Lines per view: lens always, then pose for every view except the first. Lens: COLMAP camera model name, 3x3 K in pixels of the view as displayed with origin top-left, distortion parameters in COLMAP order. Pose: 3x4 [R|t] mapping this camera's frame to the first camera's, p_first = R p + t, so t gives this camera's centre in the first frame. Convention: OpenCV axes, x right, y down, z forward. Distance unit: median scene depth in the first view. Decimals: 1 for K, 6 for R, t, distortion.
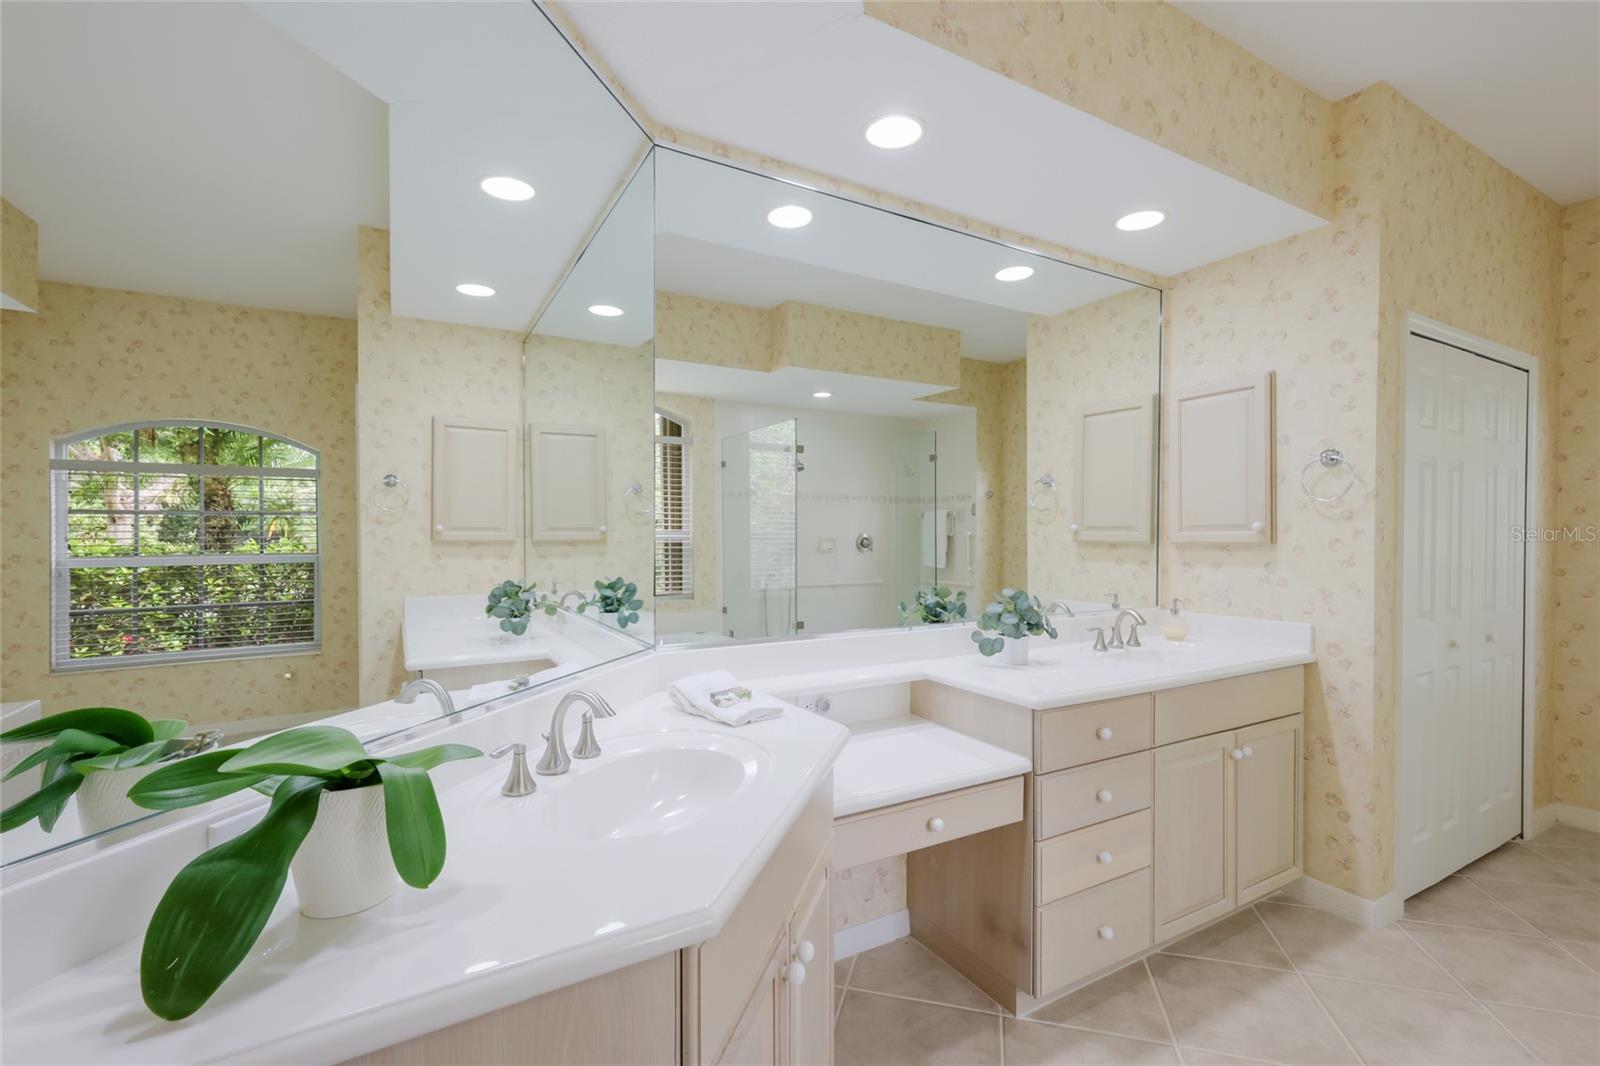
lens RADIAL K [[690.6, 0, 798.6], [0, 690.6, 539.0], [0, 0, 1]] dist [0.004999, 0.000430]
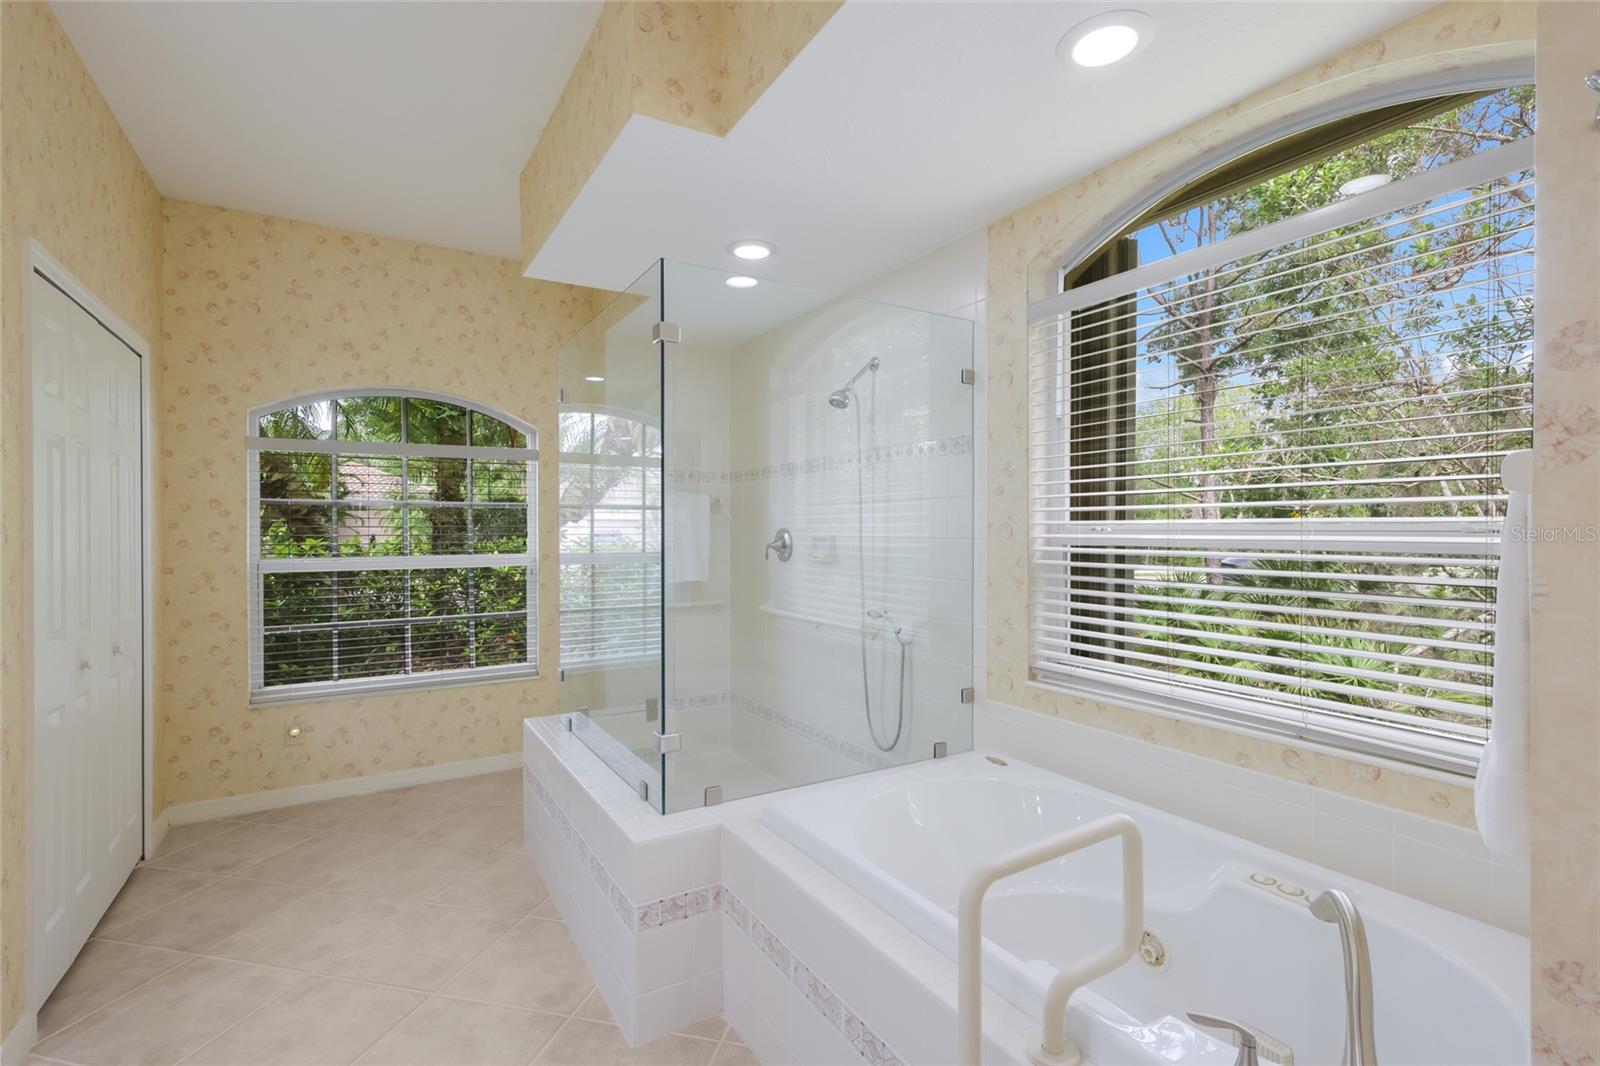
lens RADIAL K [[732.3, 0, 800.0], [0, 732.3, 533.0], [0, 0, 1]] dist [0.002876, 0.000878]
pose [[-0.031361, -0.006819, 0.999485, 0.039259], [0.011255, 0.999911, 0.007175, -0.002172], [-0.999445, 0.011475, -0.031282, 0.161554]]
